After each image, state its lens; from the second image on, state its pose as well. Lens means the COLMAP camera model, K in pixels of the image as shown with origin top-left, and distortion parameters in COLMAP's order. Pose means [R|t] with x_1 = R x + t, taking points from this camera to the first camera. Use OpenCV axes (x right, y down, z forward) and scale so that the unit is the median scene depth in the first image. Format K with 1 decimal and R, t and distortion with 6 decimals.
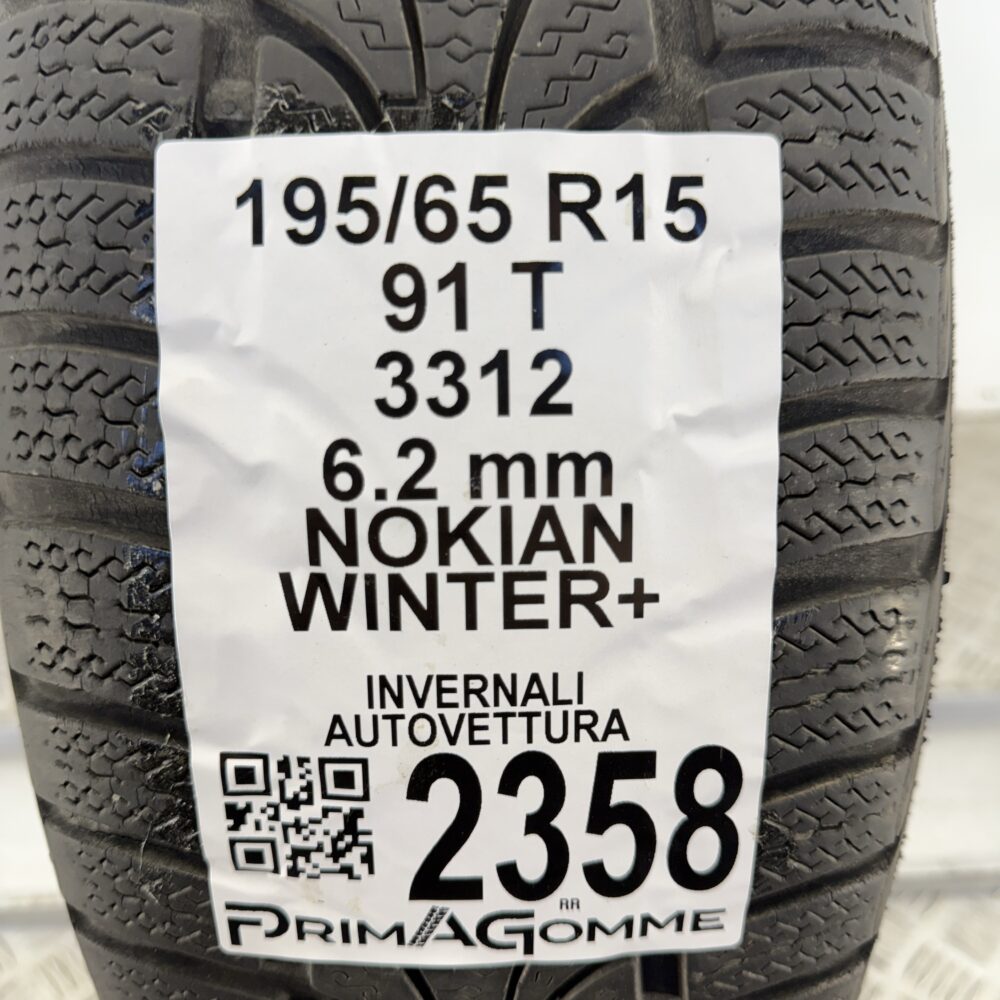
lens RADIAL K [[939.3, 0, 500.0], [0, 939.3, 500.0], [0, 0, 1]] dist [0.107652, -0.283795]
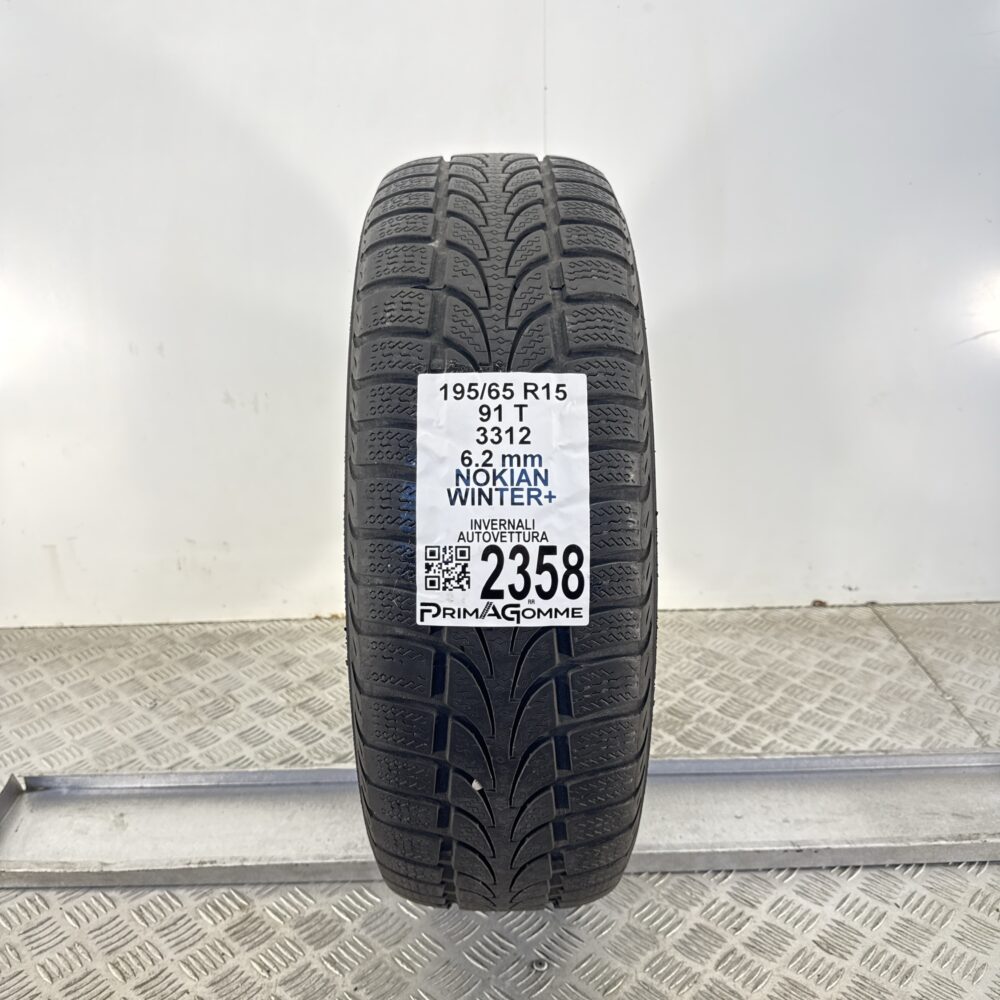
lens RADIAL K [[939.3, 0, 500.0], [0, 939.3, 500.0], [0, 0, 1]] dist [0.107652, -0.283795]
pose [[0.999960, 0.008612, -0.002552, -0.028183], [-0.008983, 0.959617, -0.281165, 1.090412], [0.000028, 0.281177, 0.959656, -2.318479]]
